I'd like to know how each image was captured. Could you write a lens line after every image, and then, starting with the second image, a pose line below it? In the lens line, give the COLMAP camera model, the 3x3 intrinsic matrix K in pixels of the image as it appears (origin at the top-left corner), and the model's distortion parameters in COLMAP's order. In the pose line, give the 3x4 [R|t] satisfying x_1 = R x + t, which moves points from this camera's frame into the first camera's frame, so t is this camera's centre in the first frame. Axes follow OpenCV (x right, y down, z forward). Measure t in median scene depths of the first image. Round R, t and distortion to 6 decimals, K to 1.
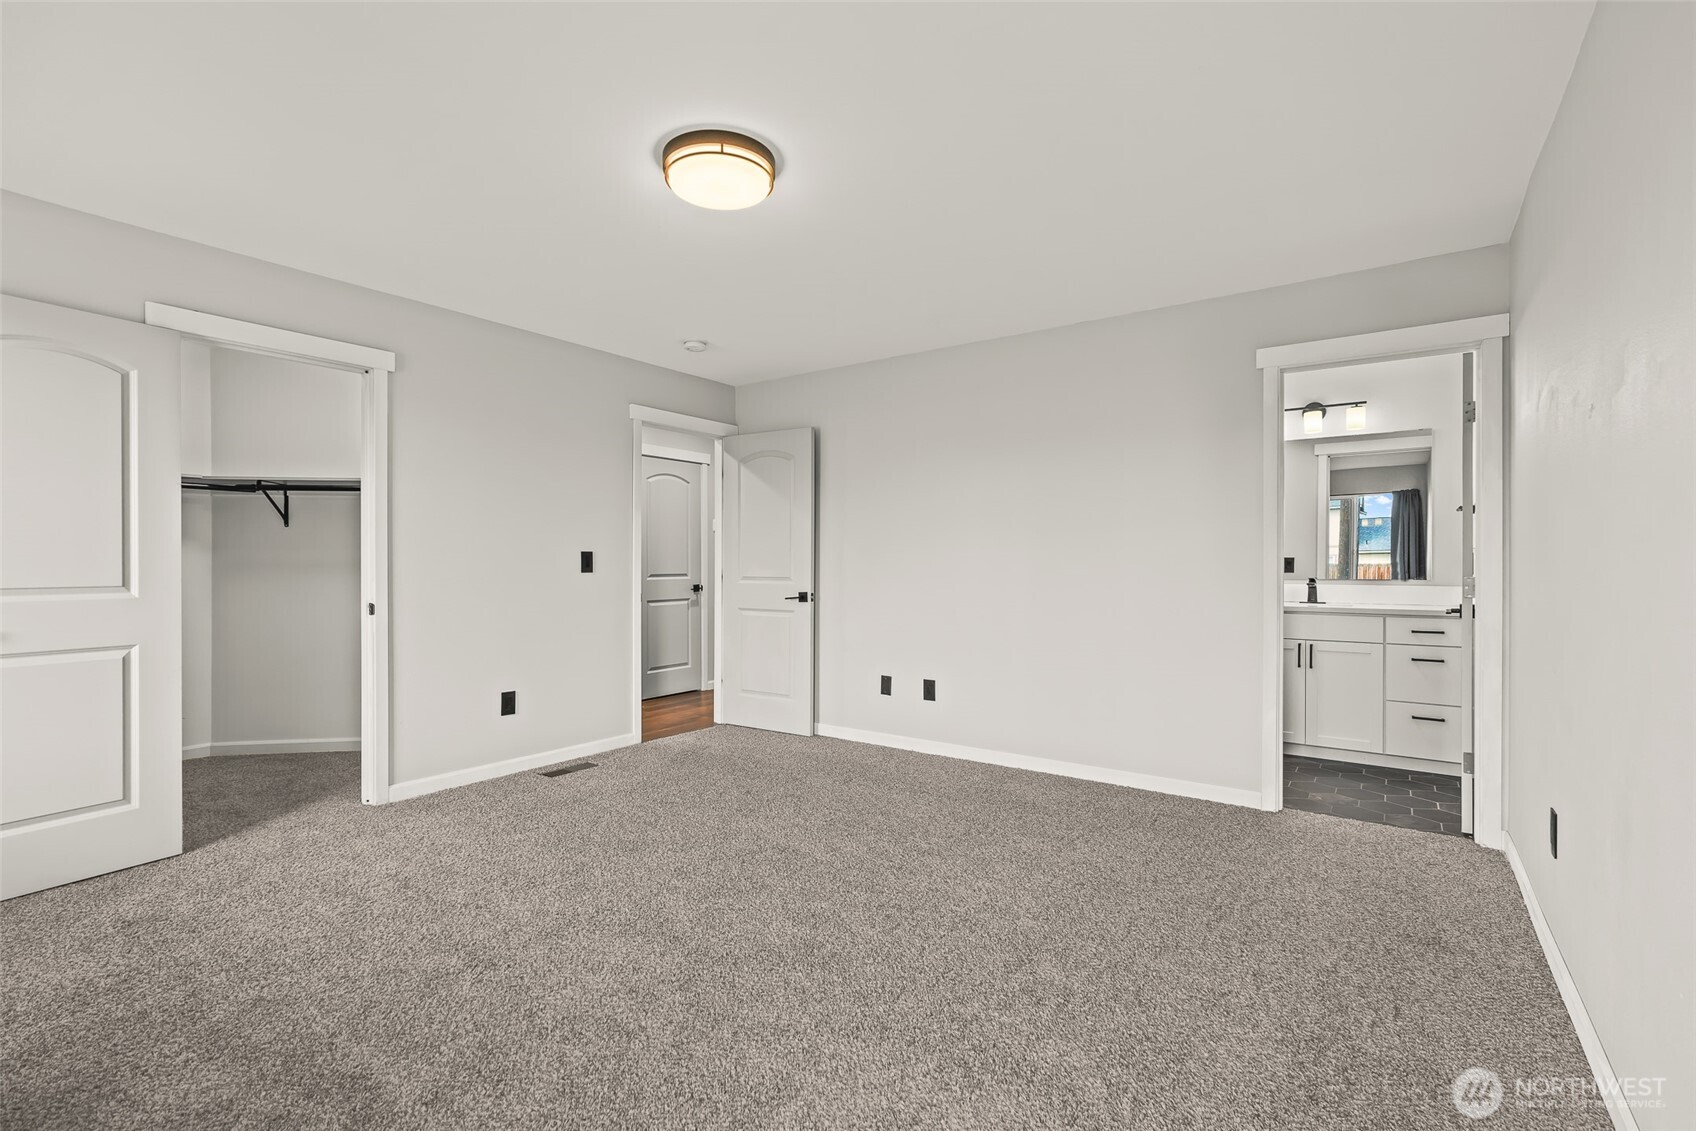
lens RADIAL K [[771.3, 0, 855.9], [0, 771.3, 567.8], [0, 0, 1]] dist [-0.001444, 0.003085]
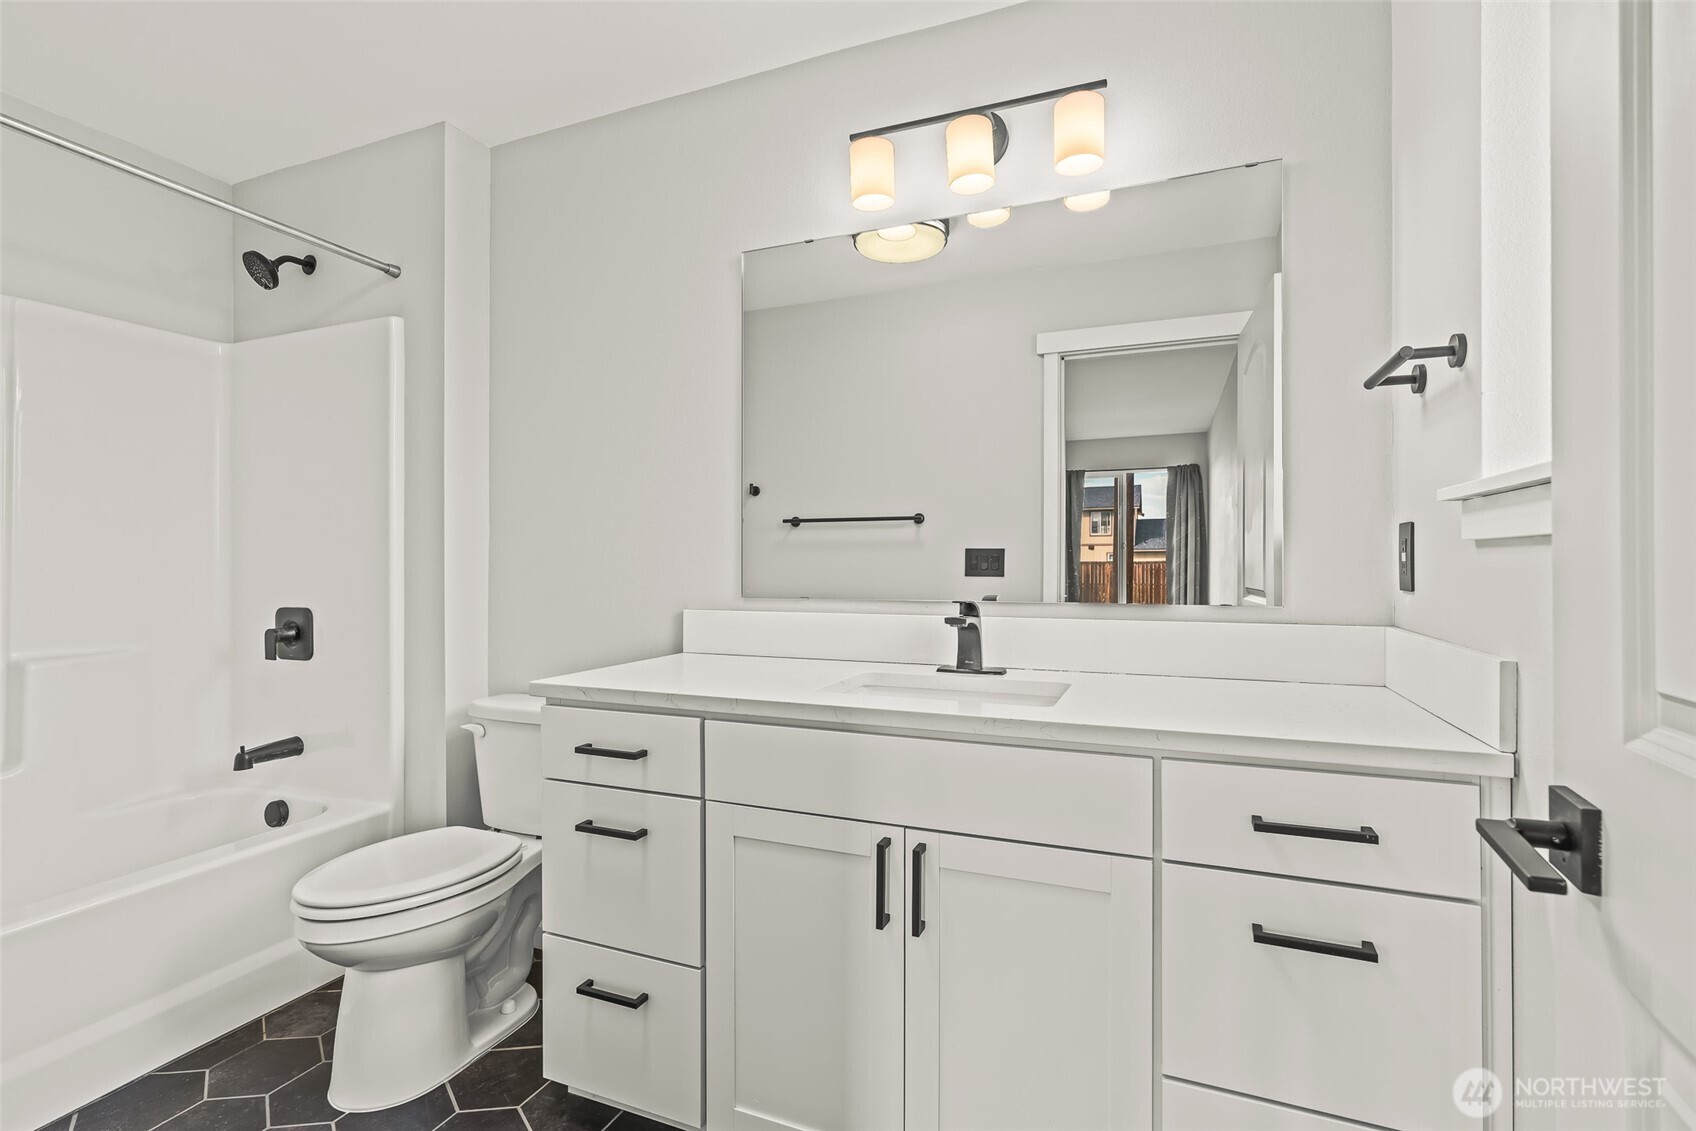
lens RADIAL K [[771.3, 0, 843.2], [0, 771.3, 562.7], [0, 0, 1]] dist [-0.001444, 0.003085]
pose [[0.977390, 0.005772, 0.211367, 0.465524], [-0.005317, 0.999982, -0.002722, -0.001269], [-0.211379, 0.001537, 0.977403, 0.678798]]
